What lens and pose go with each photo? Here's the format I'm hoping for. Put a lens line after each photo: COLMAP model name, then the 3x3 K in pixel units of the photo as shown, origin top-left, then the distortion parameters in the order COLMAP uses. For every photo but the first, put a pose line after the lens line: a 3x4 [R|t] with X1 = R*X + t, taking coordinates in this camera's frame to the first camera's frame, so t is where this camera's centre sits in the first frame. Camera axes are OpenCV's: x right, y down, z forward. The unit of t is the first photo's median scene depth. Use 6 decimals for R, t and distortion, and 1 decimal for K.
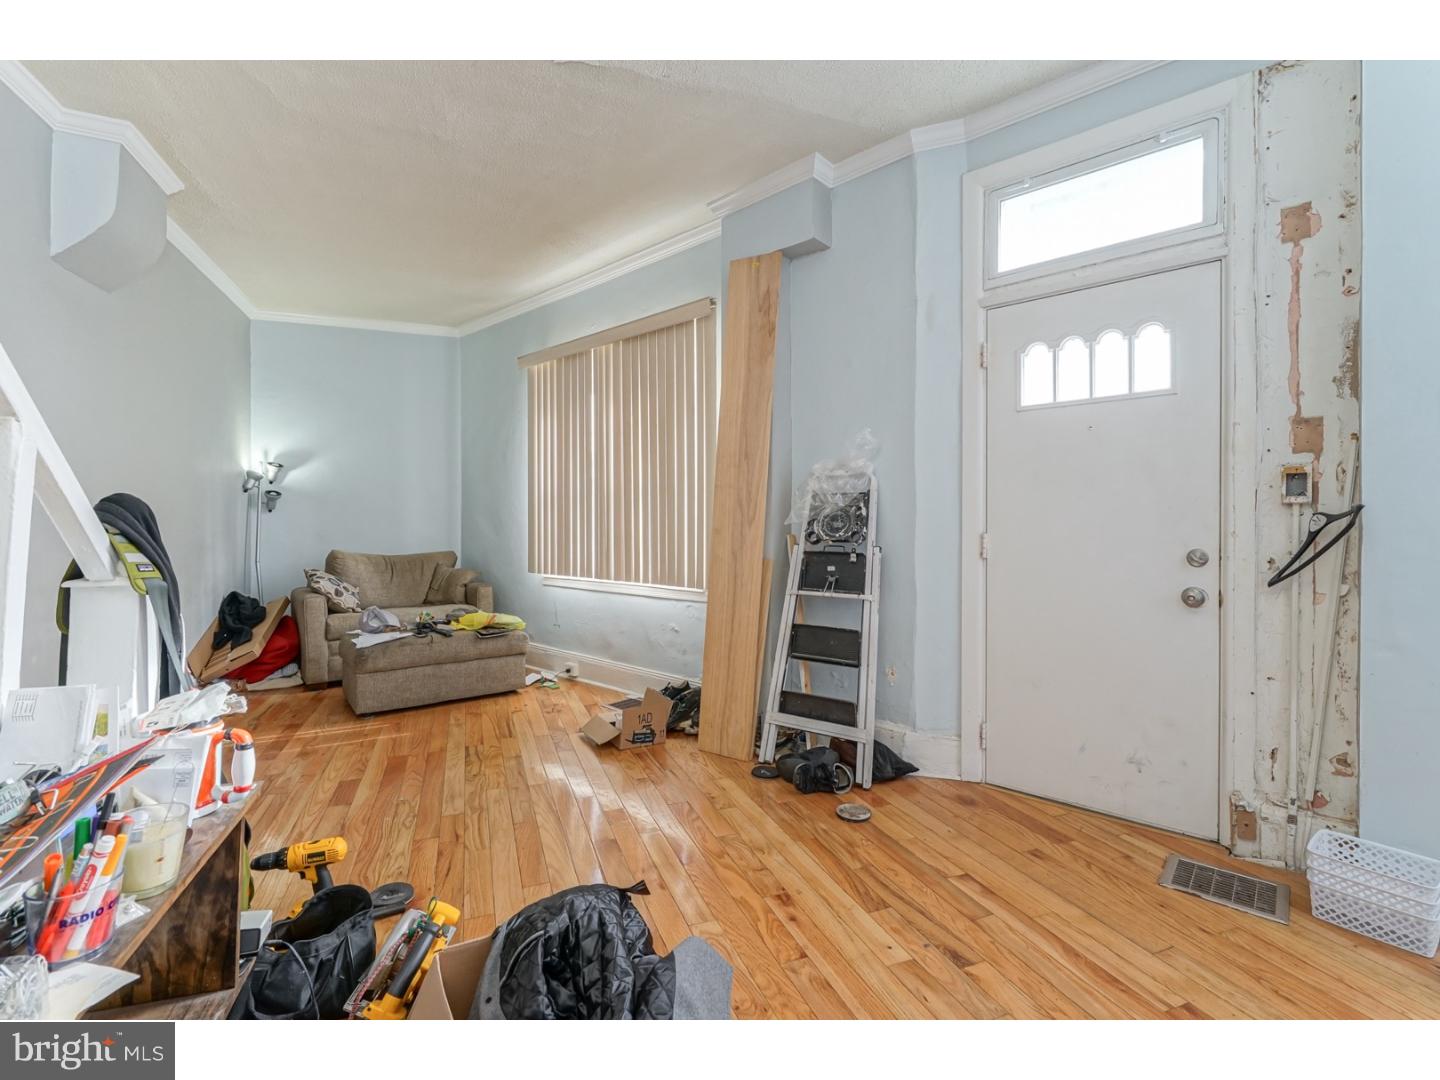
lens RADIAL K [[670.9, 0, 699.9], [0, 670.9, 528.7], [0, 0, 1]] dist [-0.001932, 0.000588]
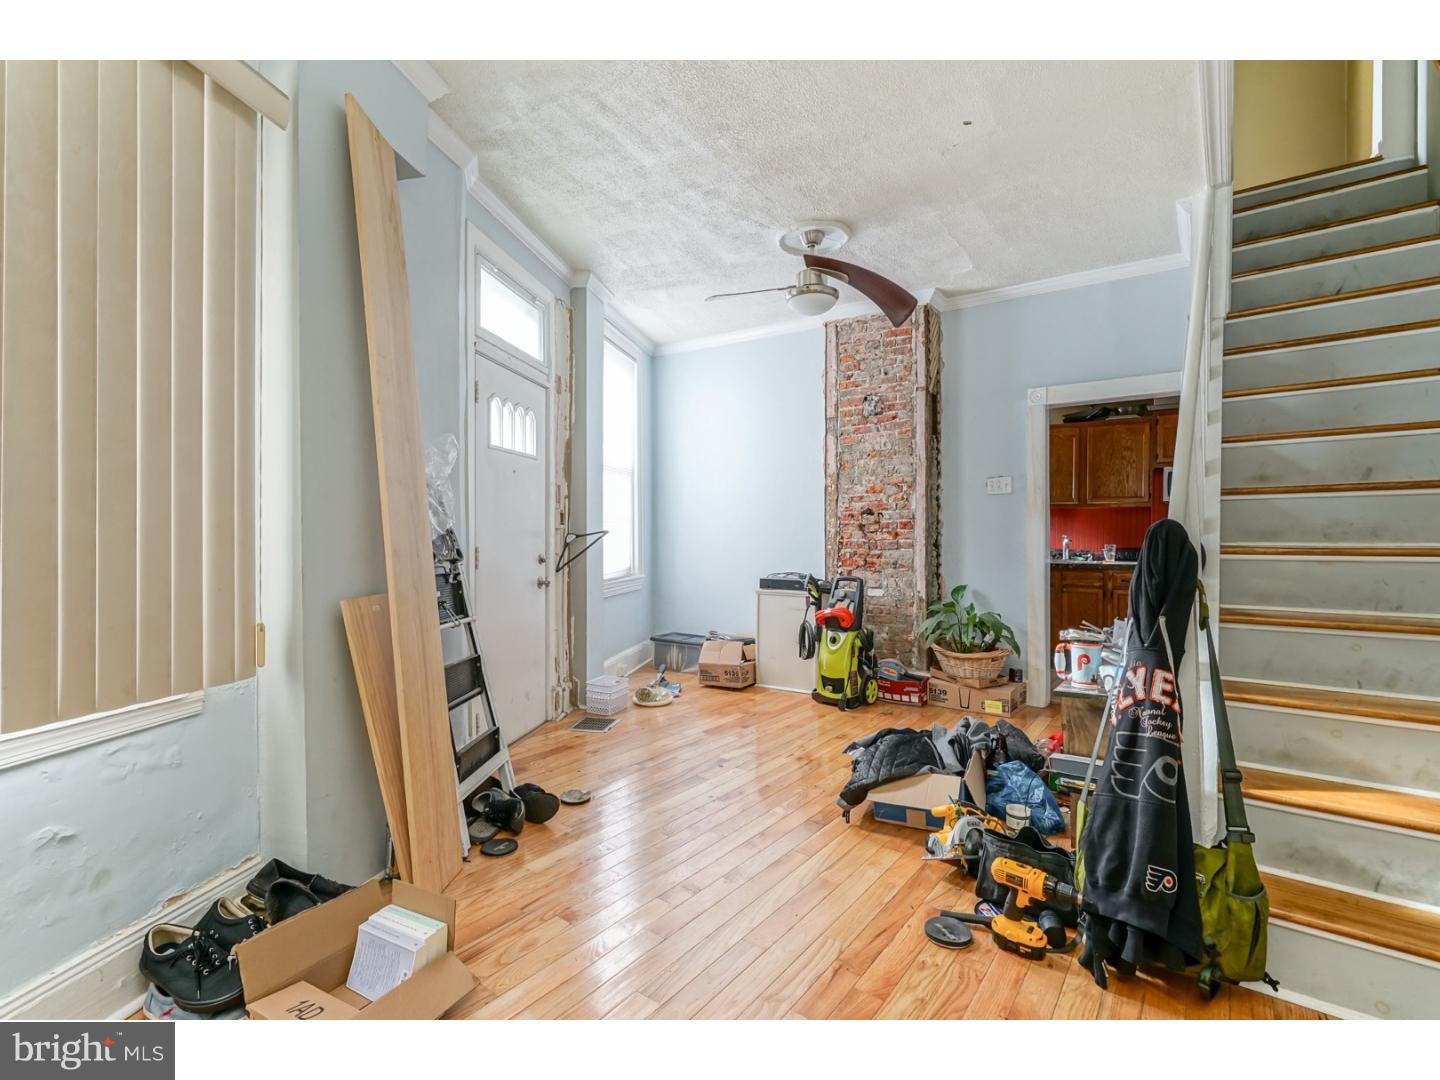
lens RADIAL K [[663.4, 0, 727.8], [0, 663.4, 536.4], [0, 0, 1]] dist [-0.002516, 0.000879]
pose [[-0.554173, 0.004606, 0.832389, -0.665308], [0.009128, 0.999958, 0.000544, -0.007023], [-0.832351, 0.007900, -0.554192, 1.110741]]
